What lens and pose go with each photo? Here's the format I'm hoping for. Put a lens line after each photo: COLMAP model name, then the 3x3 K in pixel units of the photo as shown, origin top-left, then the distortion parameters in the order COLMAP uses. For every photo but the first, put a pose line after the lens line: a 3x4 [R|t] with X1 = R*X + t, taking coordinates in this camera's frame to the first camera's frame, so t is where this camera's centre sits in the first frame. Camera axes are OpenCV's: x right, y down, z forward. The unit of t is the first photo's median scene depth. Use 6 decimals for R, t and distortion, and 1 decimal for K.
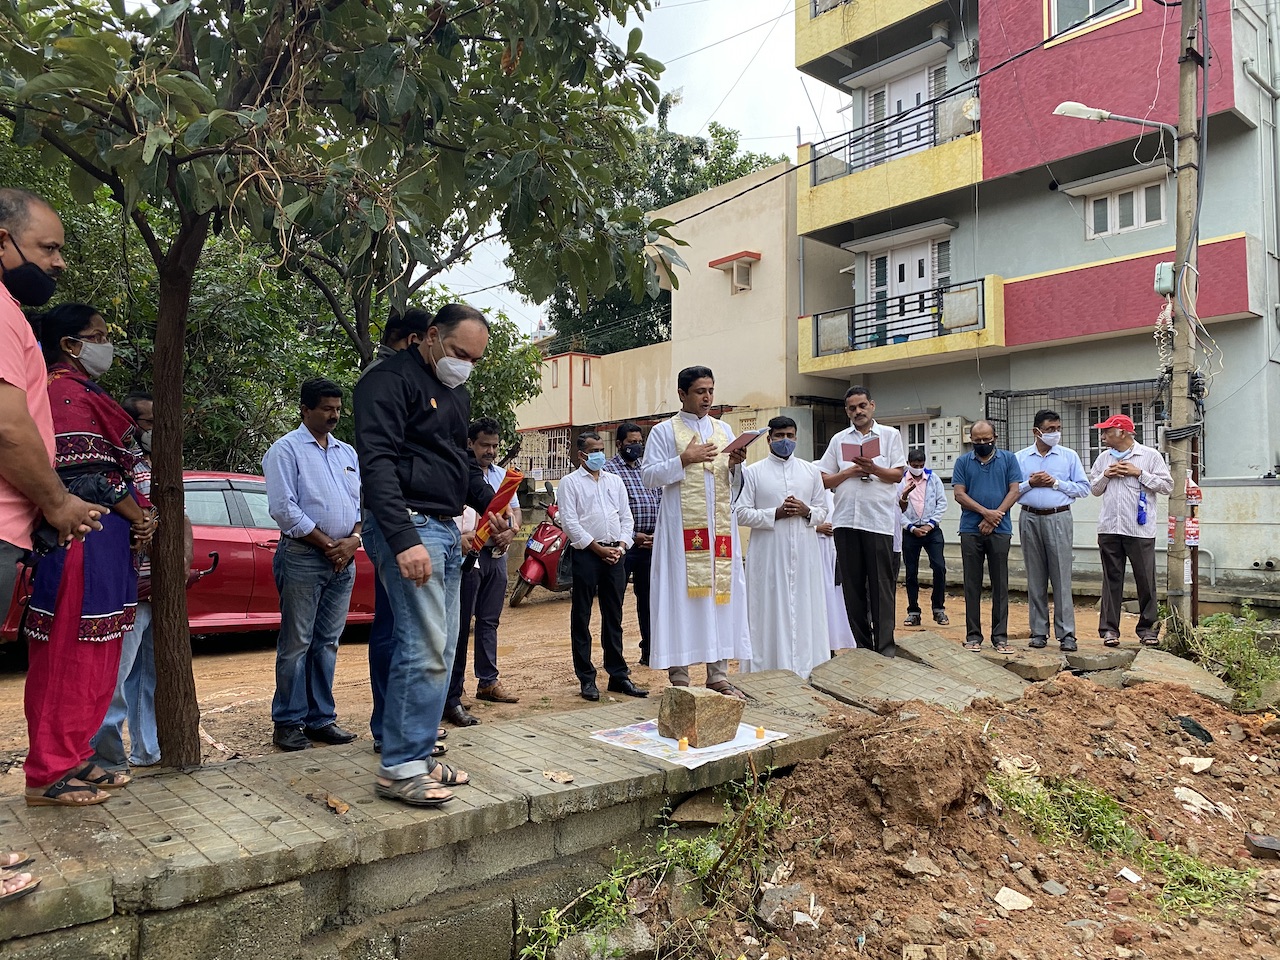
lens RADIAL K [[978.7, 0, 640.3], [0, 978.7, 493.9], [0, 0, 1]] dist [0.005977, -0.015311]
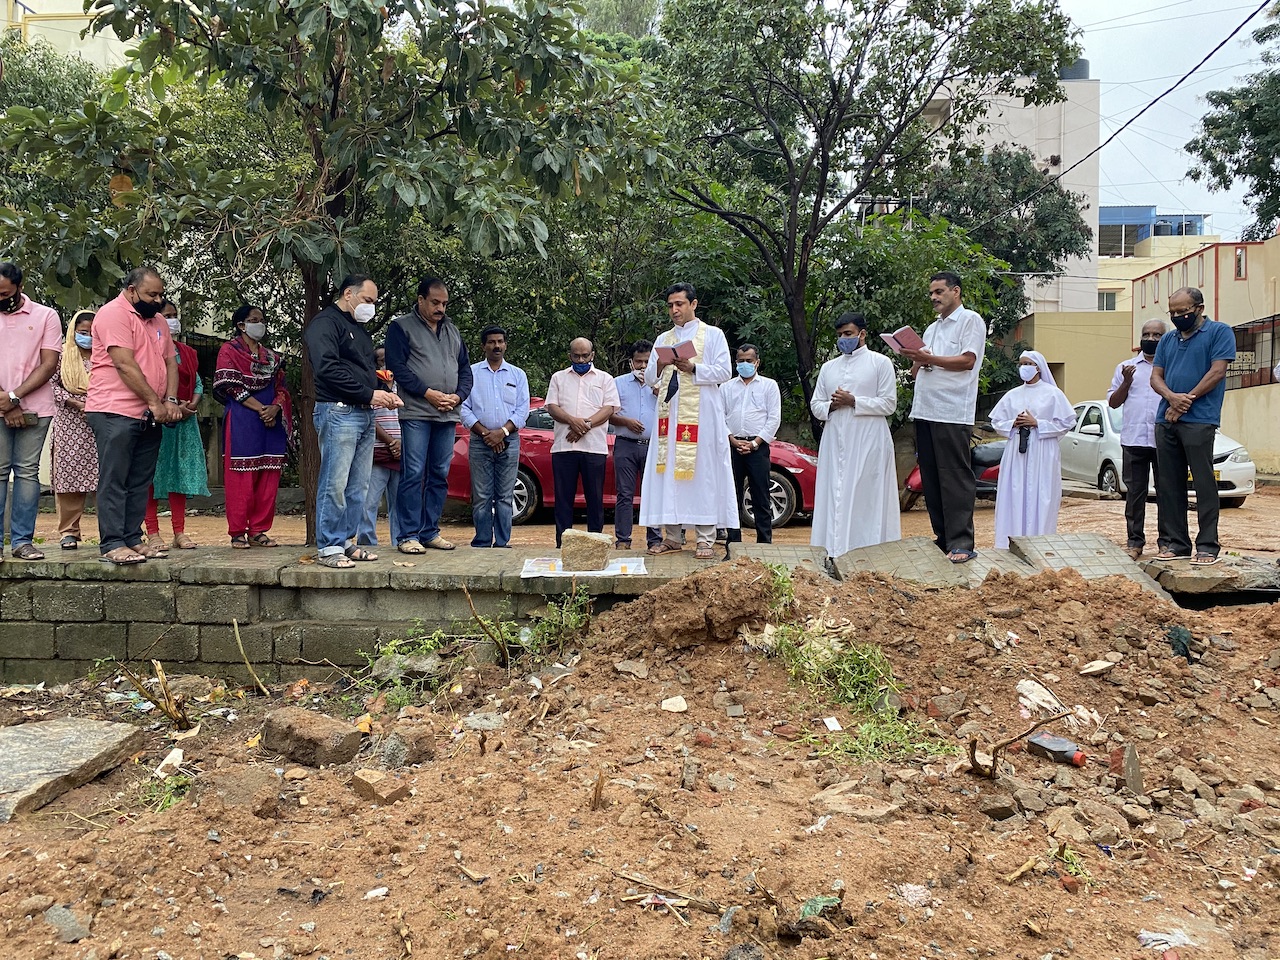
lens RADIAL K [[977.5, 0, 637.3], [0, 977.5, 481.6], [0, 0, 1]] dist [0.022618, -0.030989]
pose [[0.705478, 0.019785, -0.708456, 1.063879], [0.021440, 0.998557, 0.049237, 0.064068], [0.708407, -0.049925, 0.704036, 0.100913]]
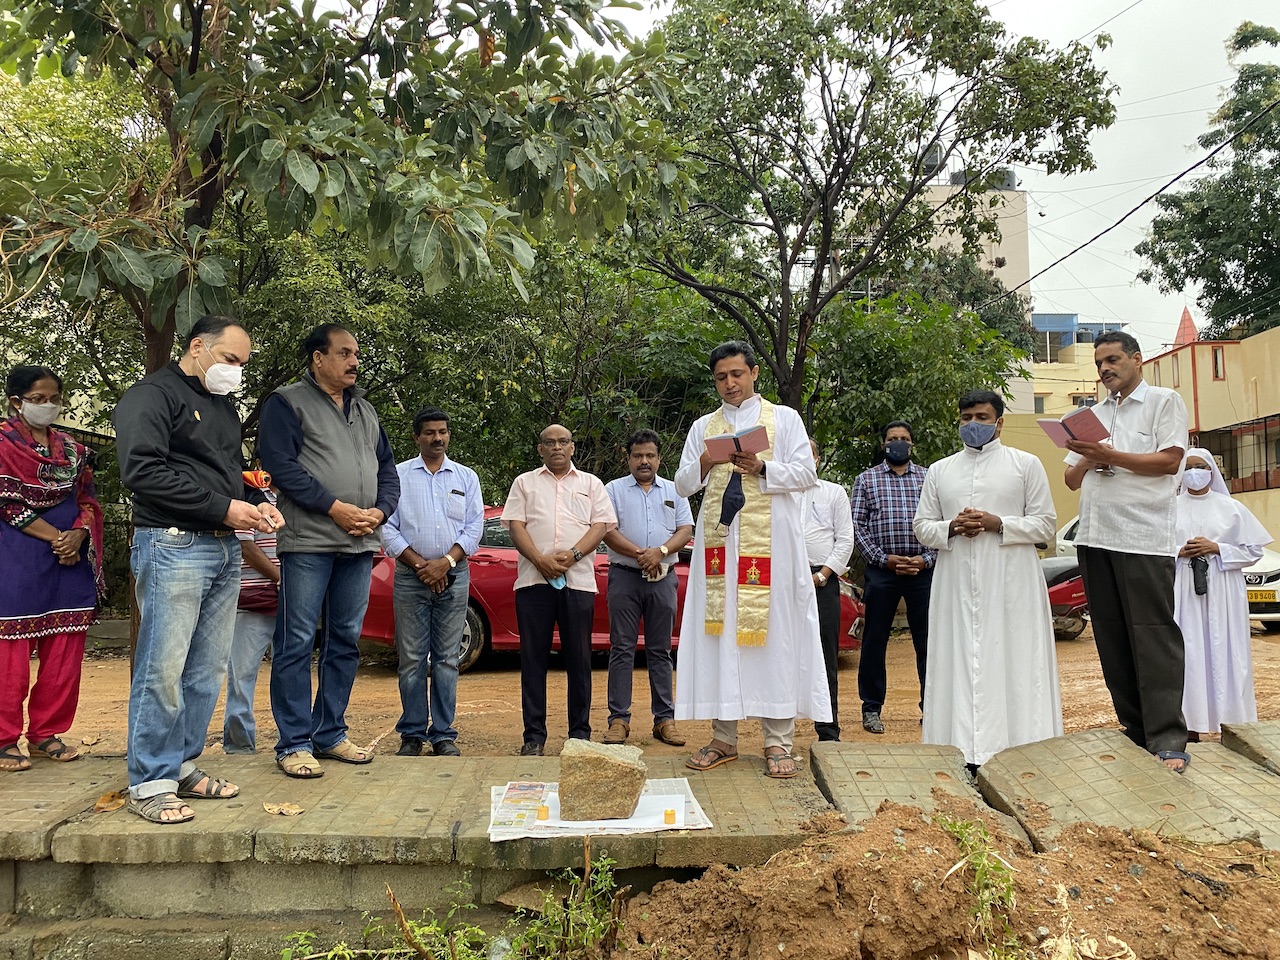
lens RADIAL K [[985.7, 0, 640.0], [0, 985.7, 480.0], [0, 0, 1]] dist [-0.008695, -0.000009]
pose [[0.758629, -0.052573, -0.649398, 0.616325], [0.023398, 0.998295, -0.053484, 0.025679], [0.651103, 0.025380, 0.758565, 0.405219]]
